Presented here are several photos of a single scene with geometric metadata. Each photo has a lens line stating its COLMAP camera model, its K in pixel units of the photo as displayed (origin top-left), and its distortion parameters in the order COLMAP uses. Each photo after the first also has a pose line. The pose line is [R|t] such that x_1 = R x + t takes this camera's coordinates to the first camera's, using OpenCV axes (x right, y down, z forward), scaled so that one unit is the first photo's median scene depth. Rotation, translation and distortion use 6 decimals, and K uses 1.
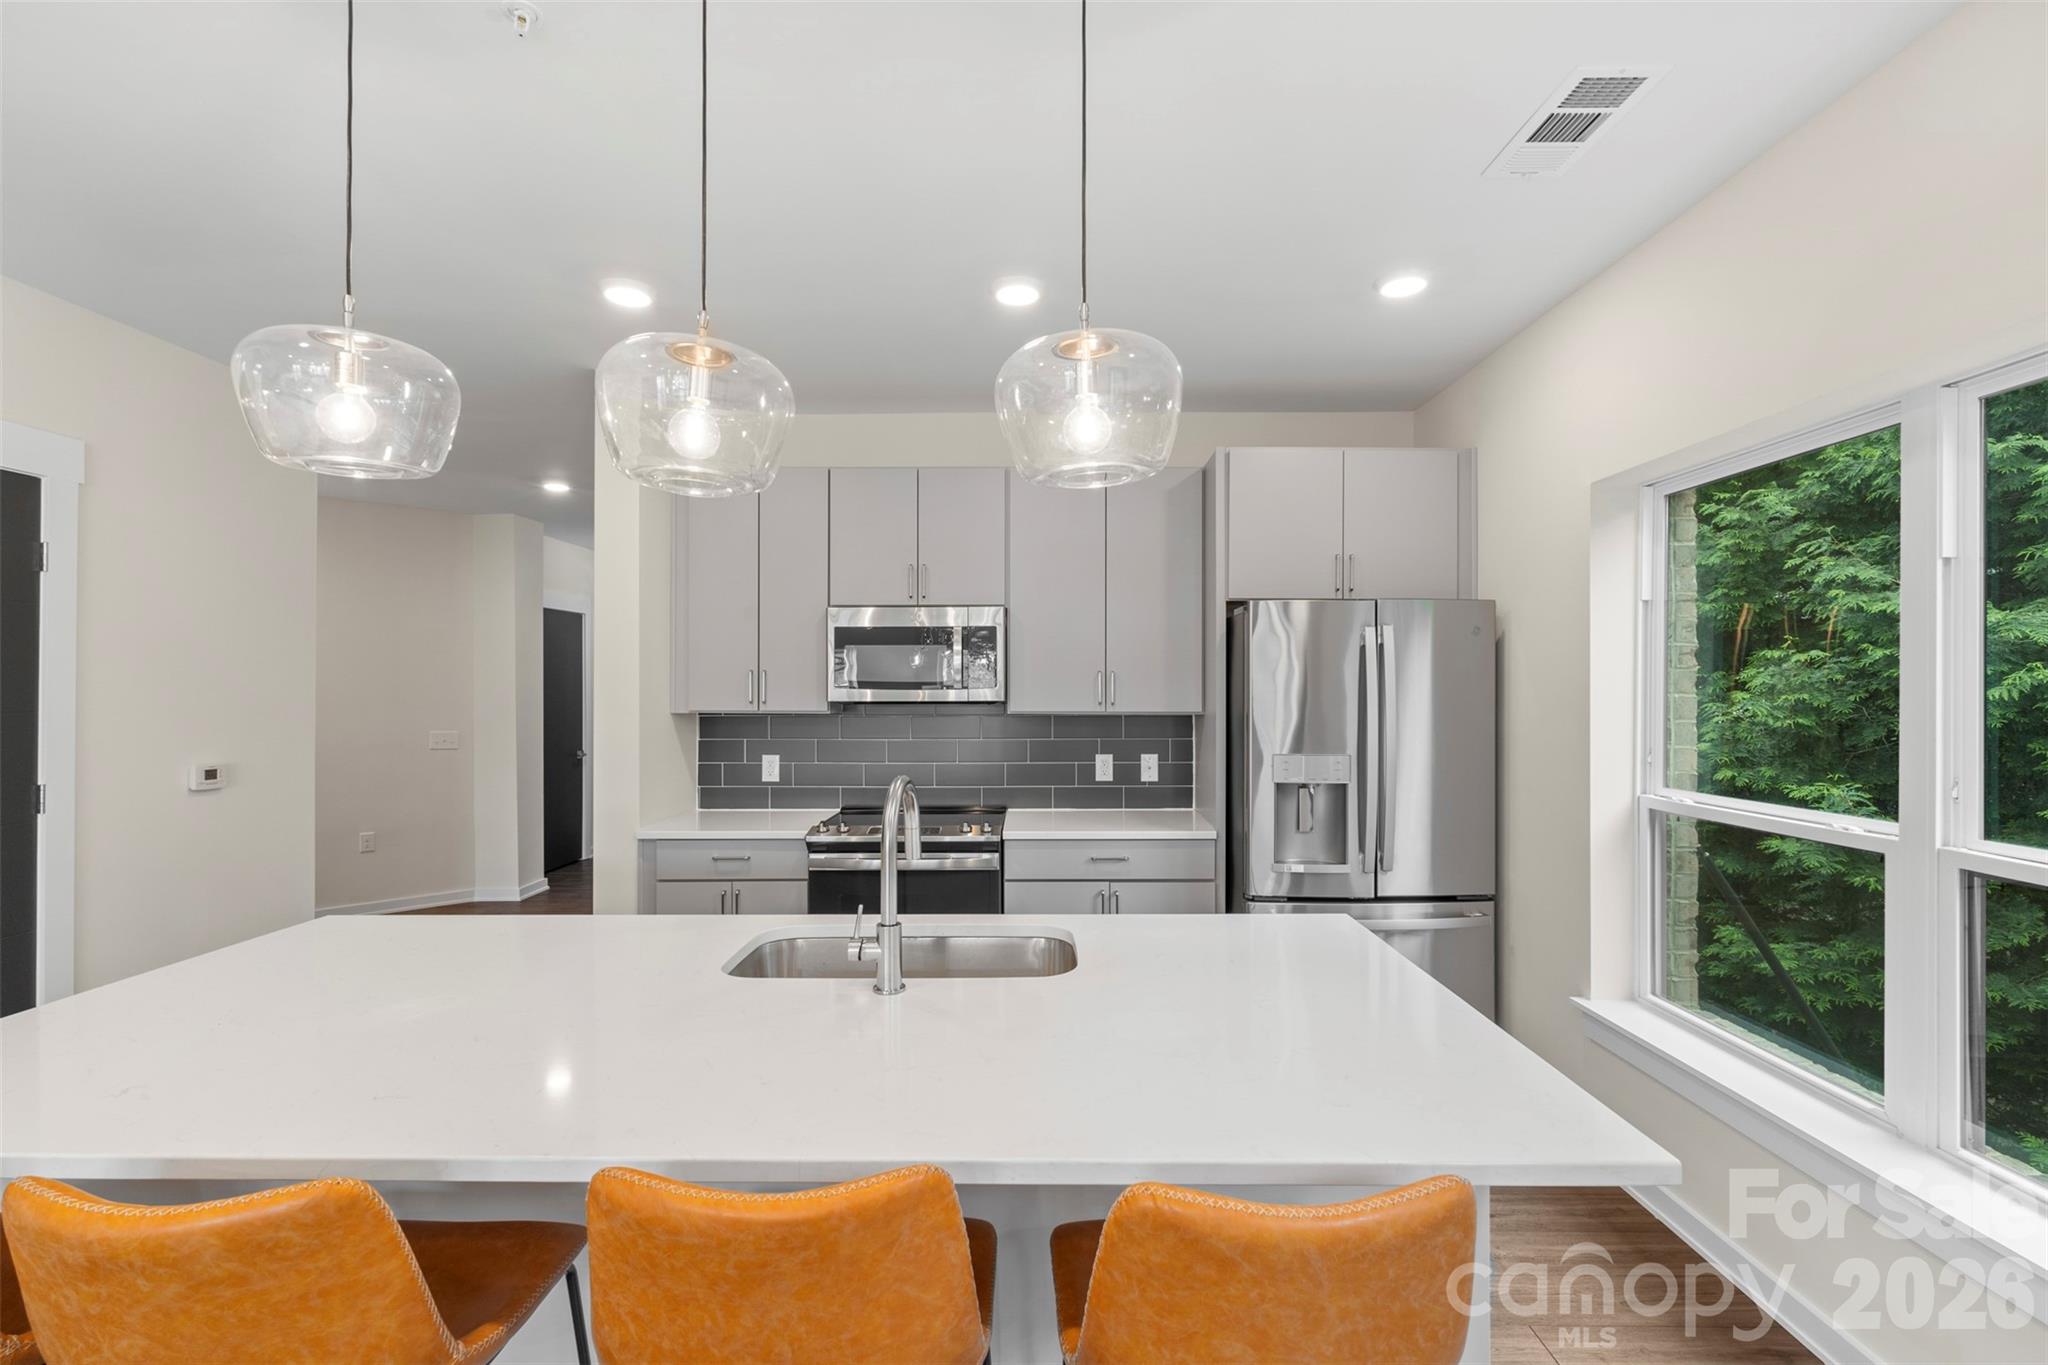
lens RADIAL K [[906.6, 0, 1035.3], [0, 906.6, 692.2], [0, 0, 1]] dist [-0.001144, -0.001333]
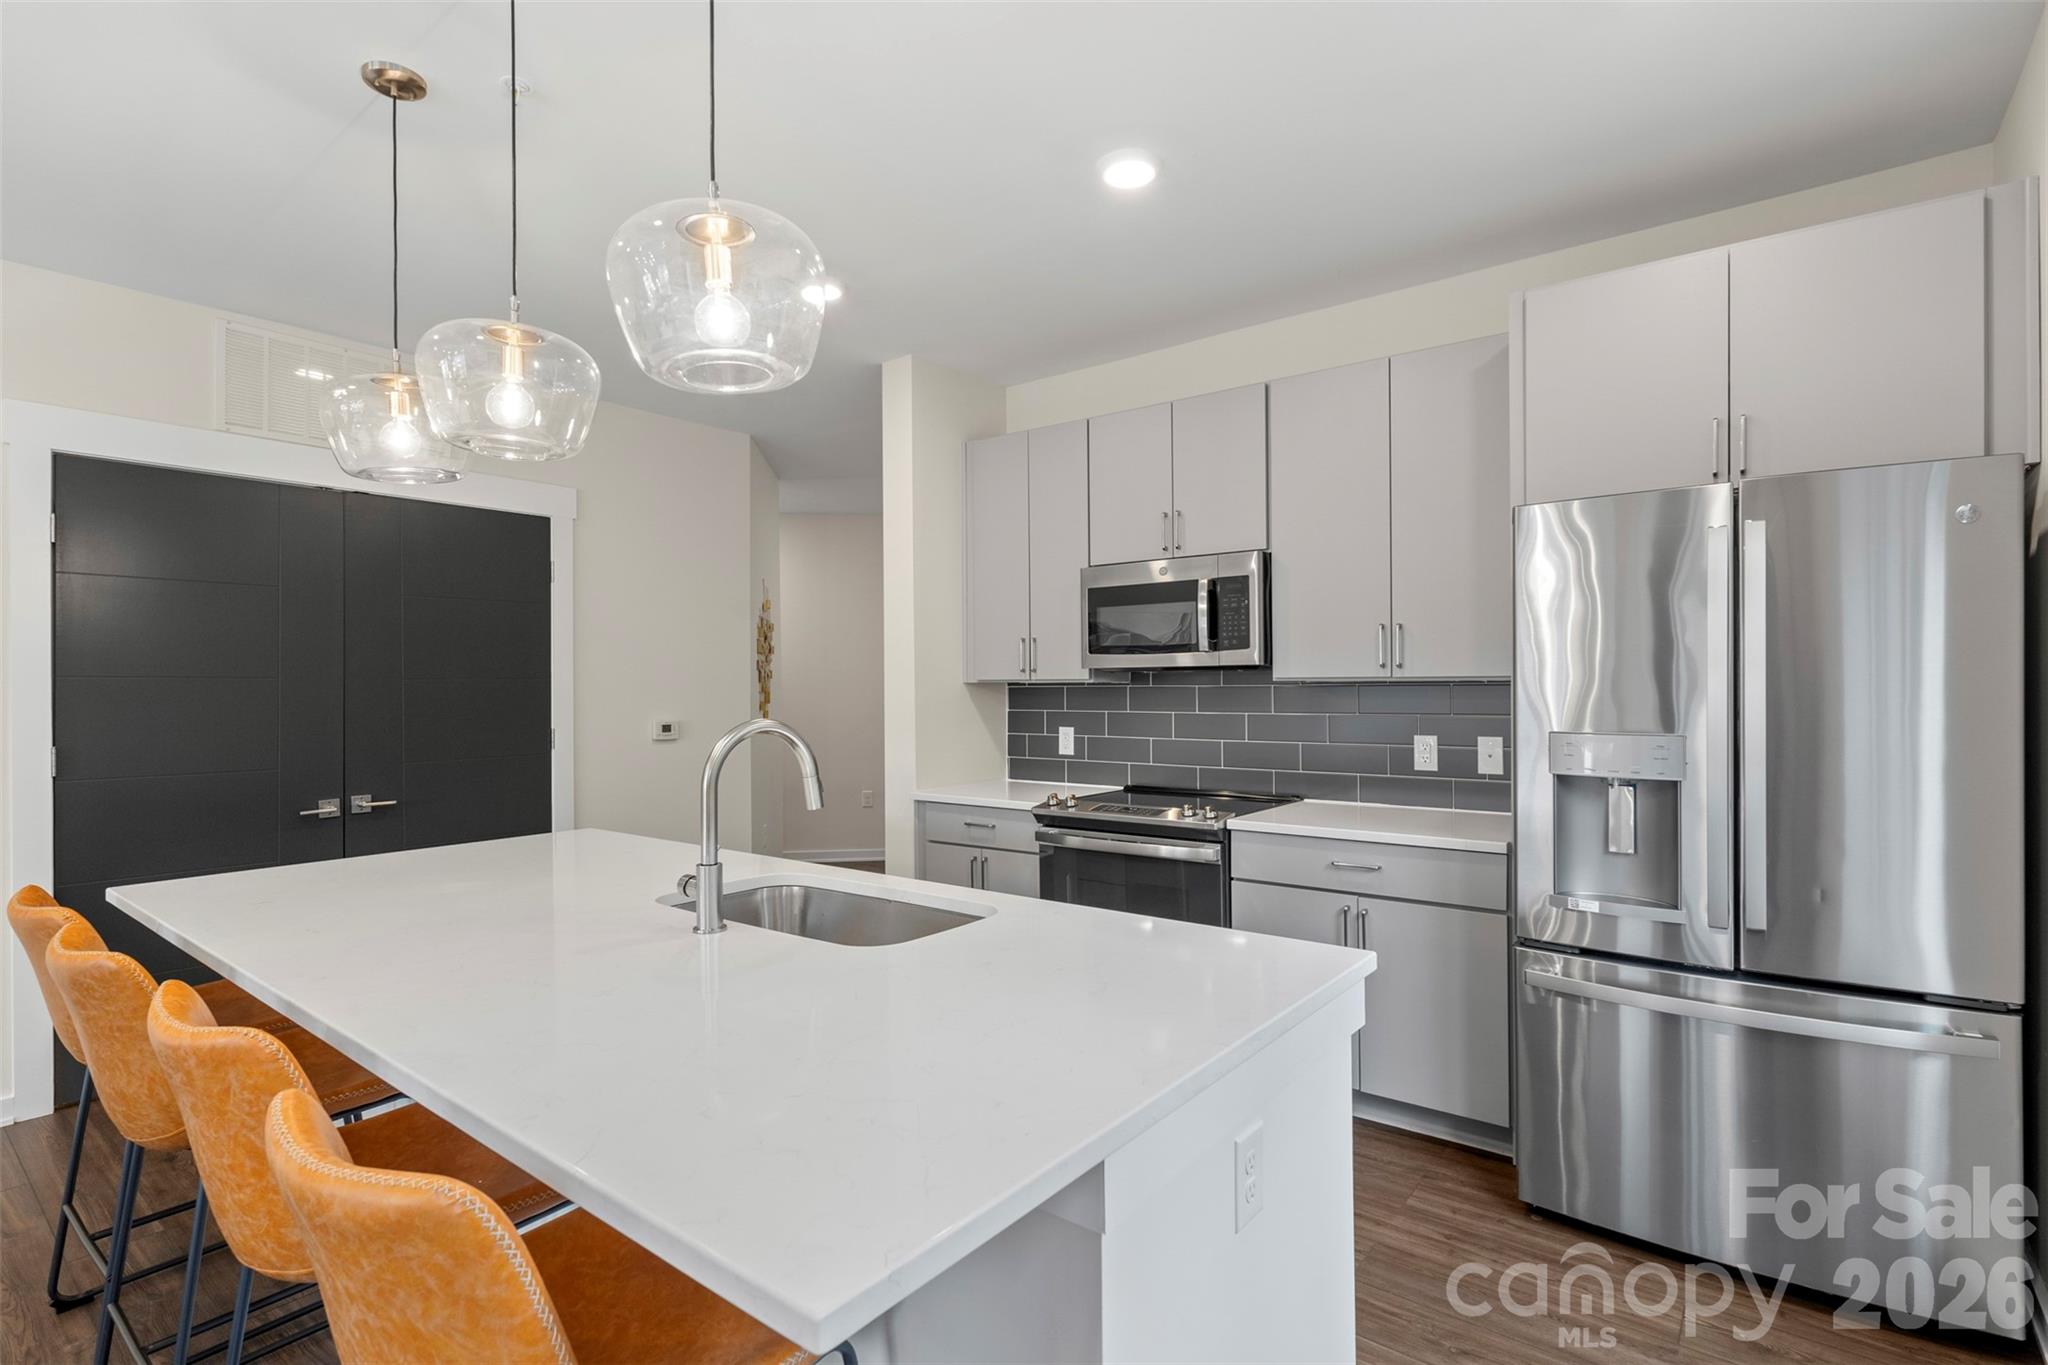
lens RADIAL K [[985.3, 0, 1025.6], [0, 985.3, 685.5], [0, 0, 1]] dist [0.008498, -0.000323]
pose [[0.791122, -0.005384, -0.611634, 0.369726], [0.005745, 0.999983, -0.001371, 0.030558], [0.611631, -0.002429, 0.791140, 0.167521]]
